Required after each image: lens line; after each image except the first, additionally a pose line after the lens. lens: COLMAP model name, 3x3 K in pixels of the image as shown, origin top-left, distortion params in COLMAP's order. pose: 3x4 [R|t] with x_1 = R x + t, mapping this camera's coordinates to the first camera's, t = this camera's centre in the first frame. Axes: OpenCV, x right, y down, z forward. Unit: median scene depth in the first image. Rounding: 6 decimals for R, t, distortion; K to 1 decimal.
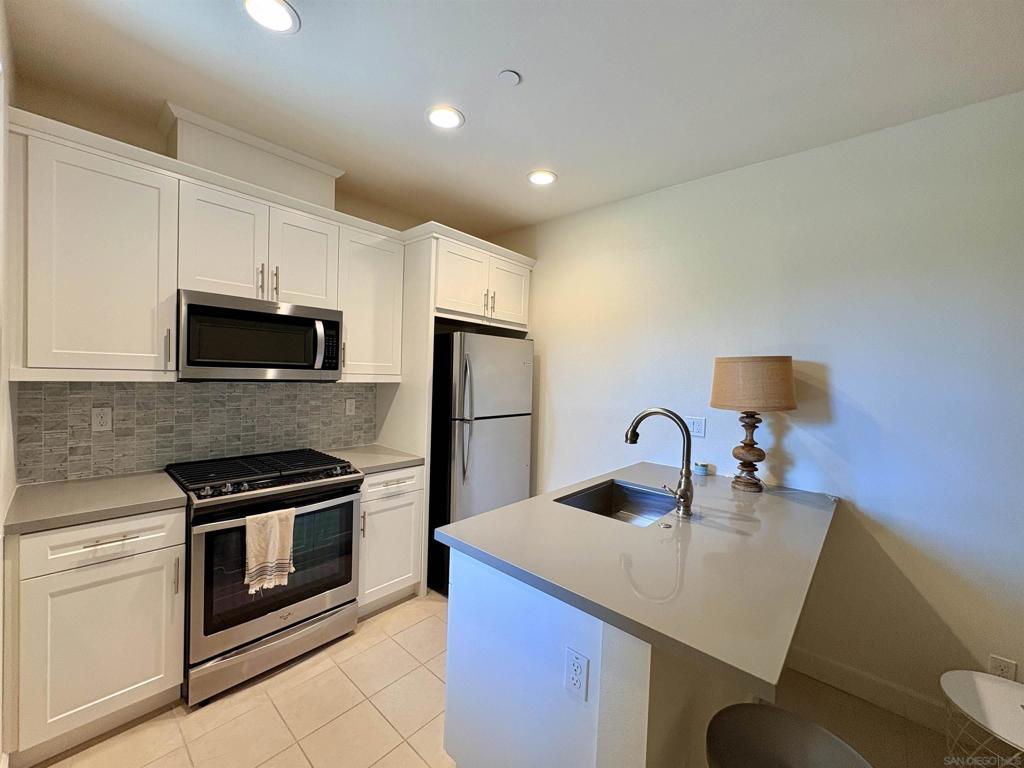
lens RADIAL K [[406.5, 0, 511.2], [0, 406.5, 386.3], [0, 0, 1]] dist [-0.001583, 0.000209]
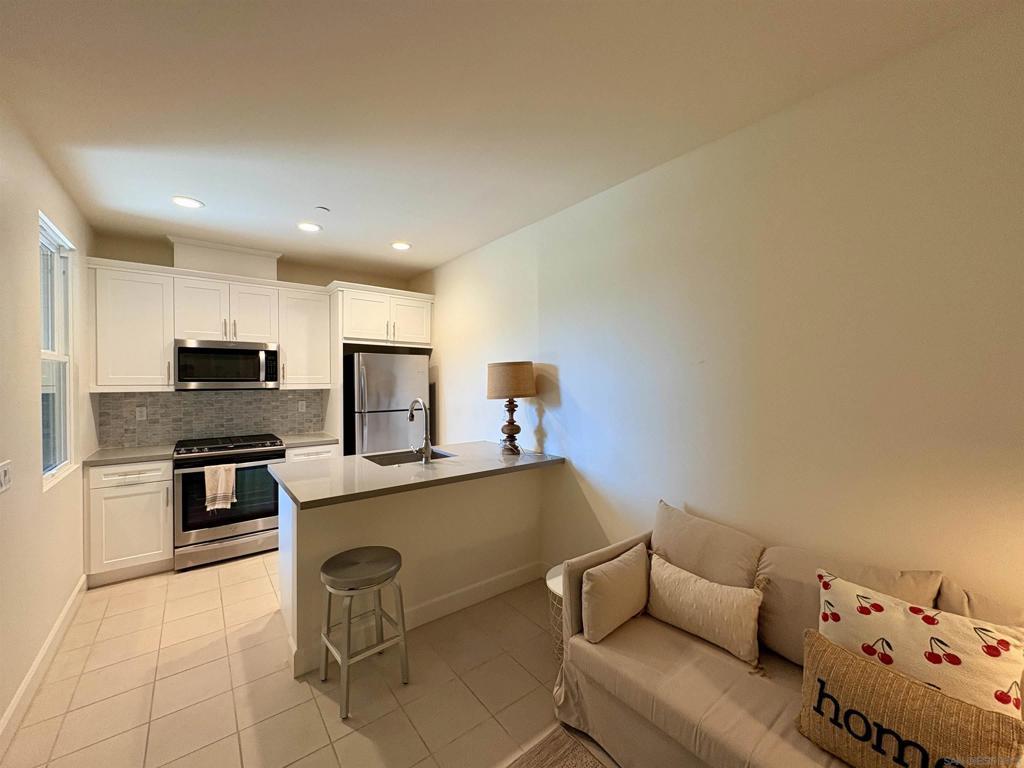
lens RADIAL K [[406.5, 0, 511.7], [0, 406.5, 386.5], [0, 0, 1]] dist [-0.001583, 0.000209]
pose [[0.983447, -0.032131, -0.178322, 0.868792], [0.028913, 0.999369, -0.020617, 0.044204], [0.178872, 0.015120, 0.983756, -0.441676]]
